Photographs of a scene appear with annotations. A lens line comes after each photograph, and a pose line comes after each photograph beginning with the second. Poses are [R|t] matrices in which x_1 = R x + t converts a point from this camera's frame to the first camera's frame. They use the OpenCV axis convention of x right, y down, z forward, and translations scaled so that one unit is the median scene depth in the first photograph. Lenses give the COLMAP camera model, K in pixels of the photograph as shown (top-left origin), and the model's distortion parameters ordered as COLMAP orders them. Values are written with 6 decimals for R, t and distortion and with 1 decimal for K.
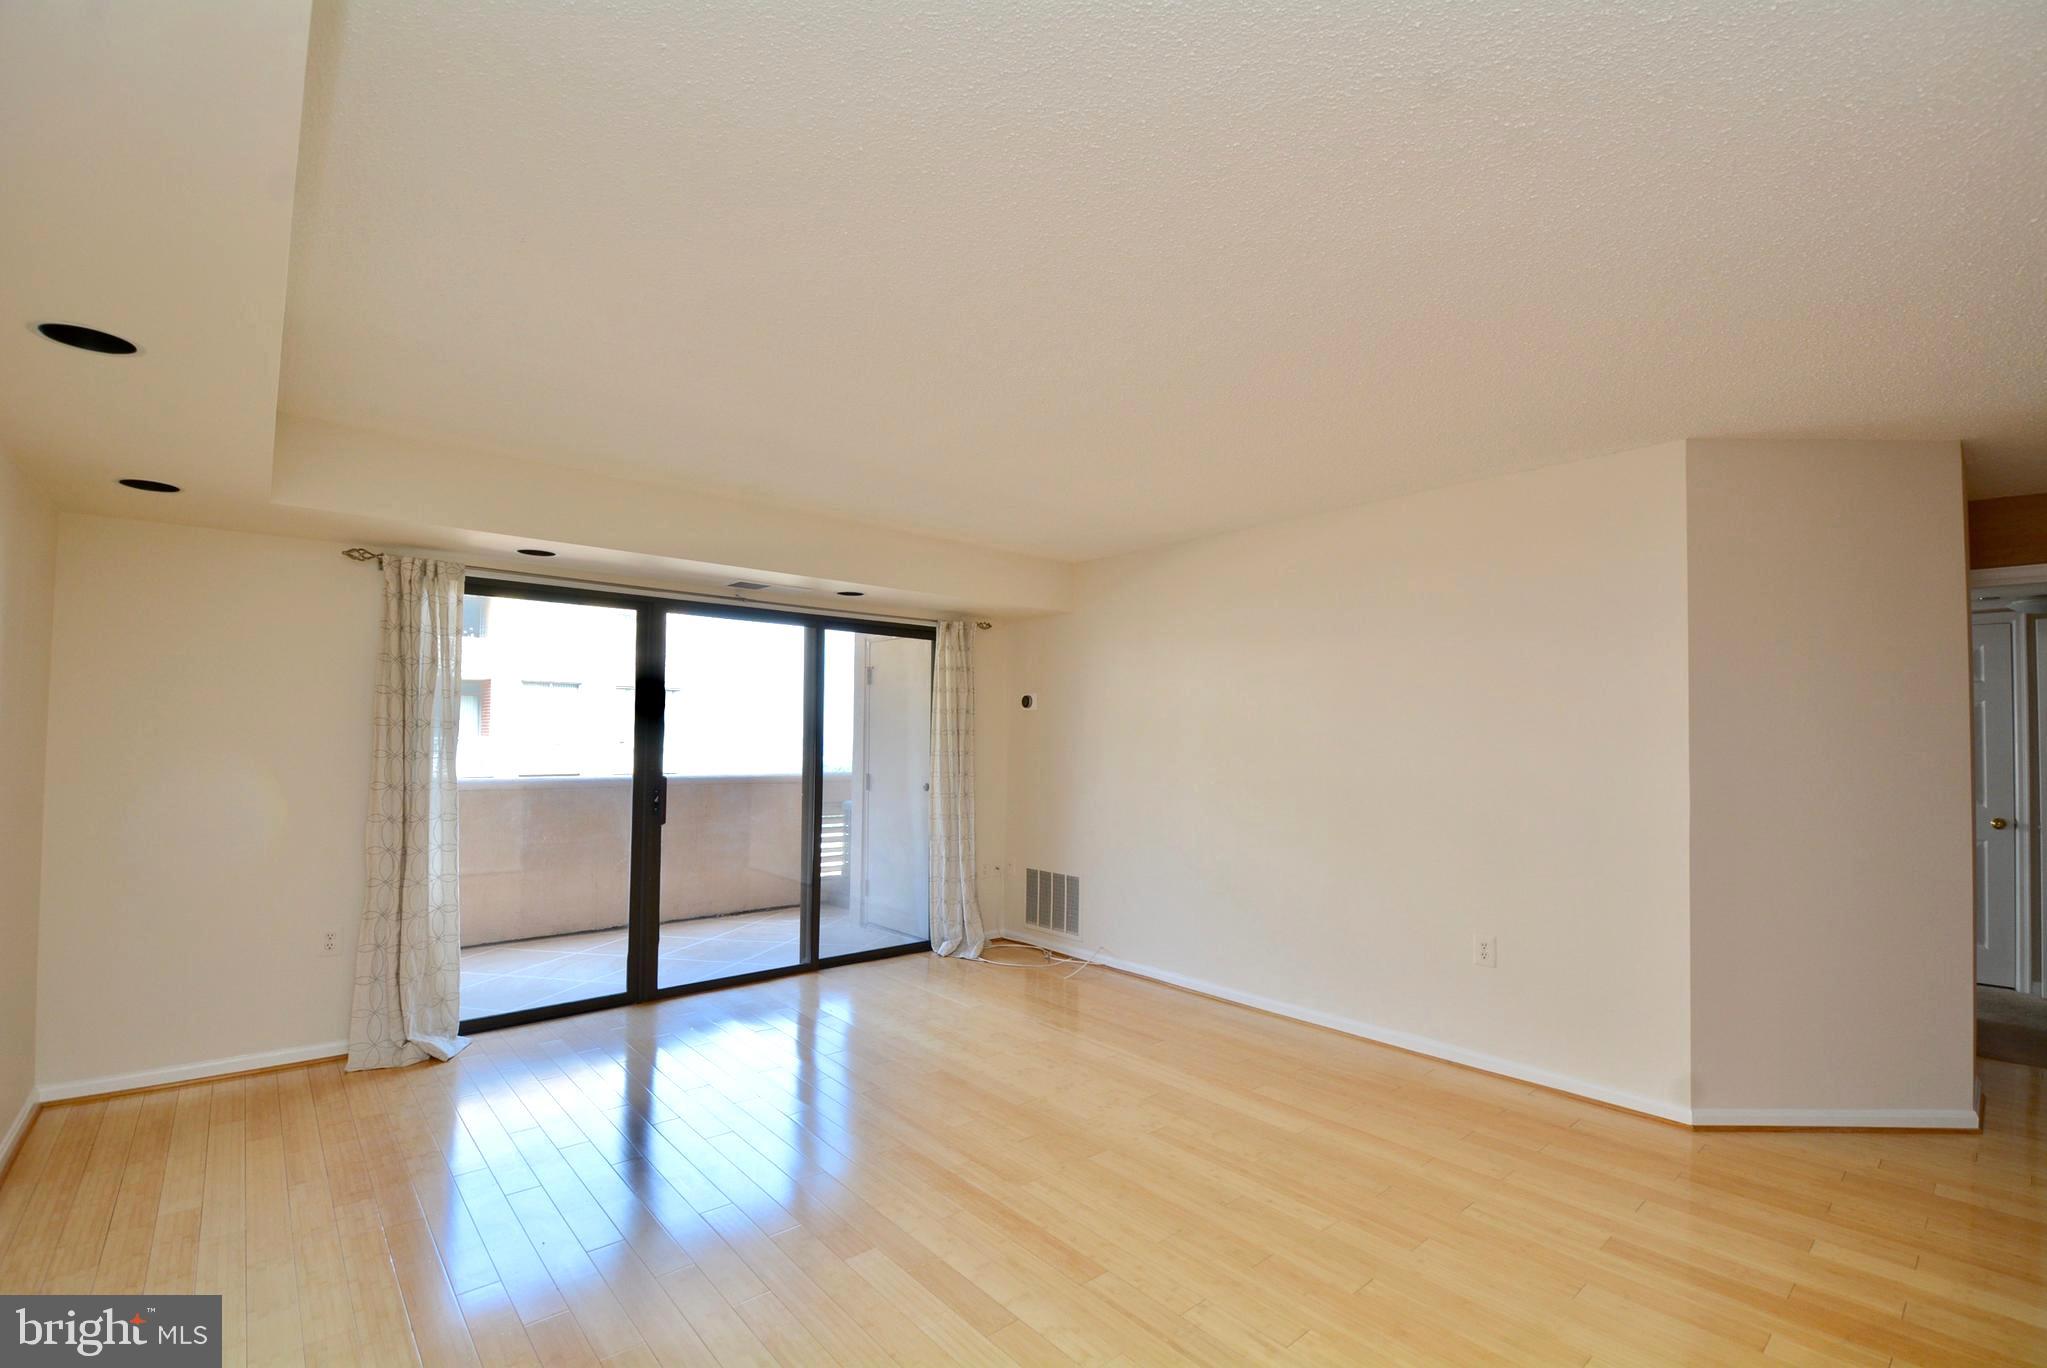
lens RADIAL K [[891.6, 0, 1047.4], [0, 891.6, 710.4], [0, 0, 1]] dist [0.009314, -0.020109]
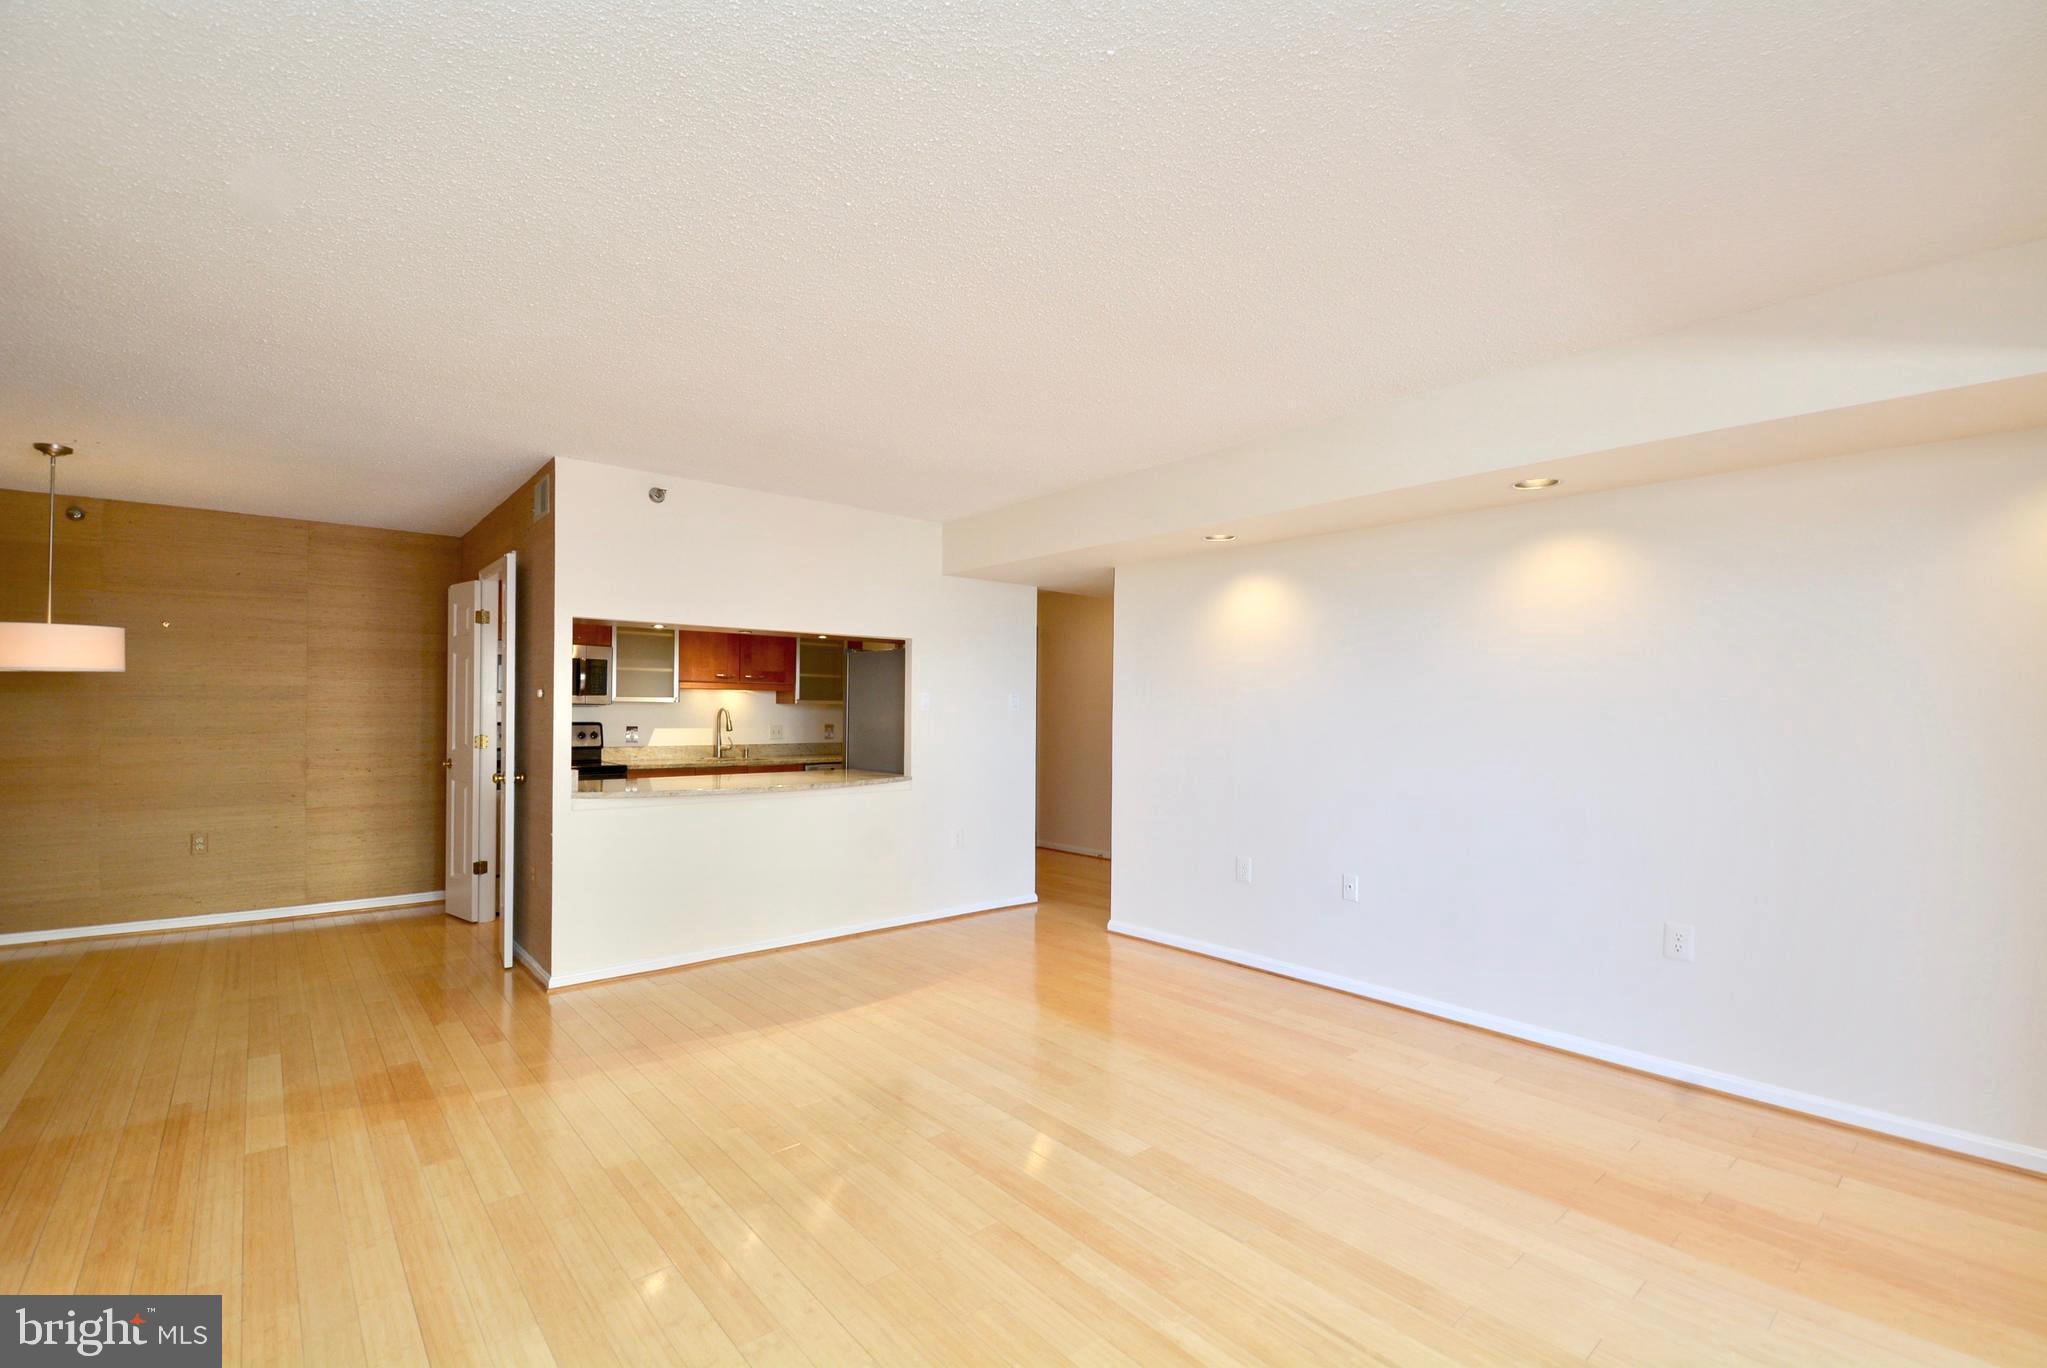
lens RADIAL K [[879.5, 0, 1040.8], [0, 879.5, 705.8], [0, 0, 1]] dist [0.003165, -0.017971]
pose [[-0.999749, -0.021687, 0.005704, -0.039357], [-0.021862, 0.999228, -0.032638, 0.044124], [-0.004991, -0.032754, -0.999451, 1.102788]]
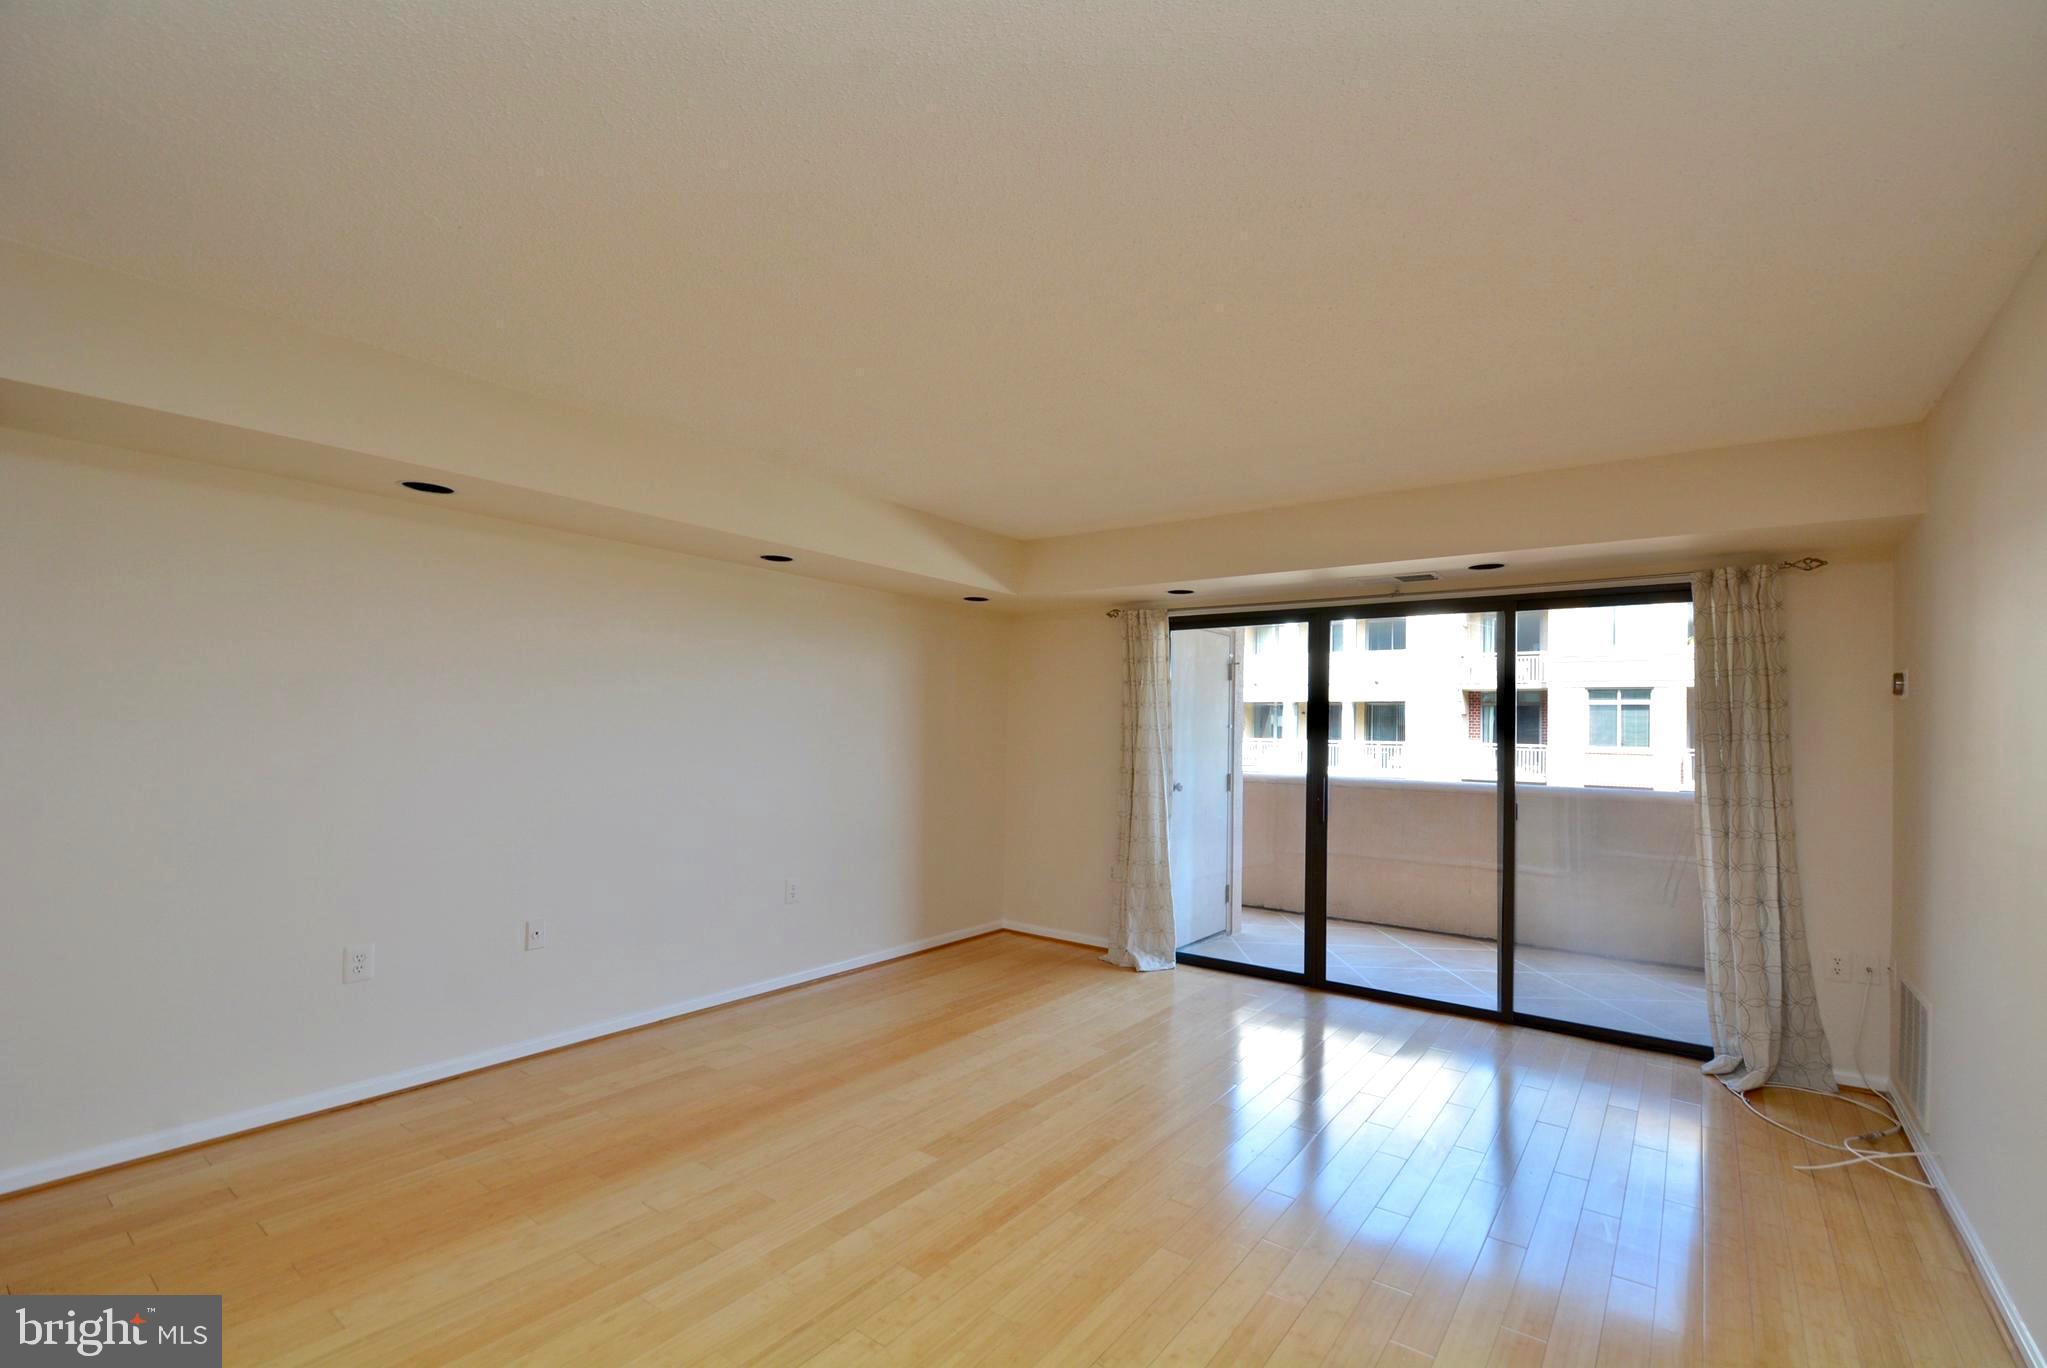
lens RADIAL K [[891.6, 0, 1047.4], [0, 891.6, 710.4], [0, 0, 1]] dist [0.009314, -0.020109]
pose [[0.213236, -0.028071, -0.976597, 0.535381], [0.012383, 0.999585, -0.026028, 0.019248], [0.976922, -0.006543, 0.213495, 0.467420]]
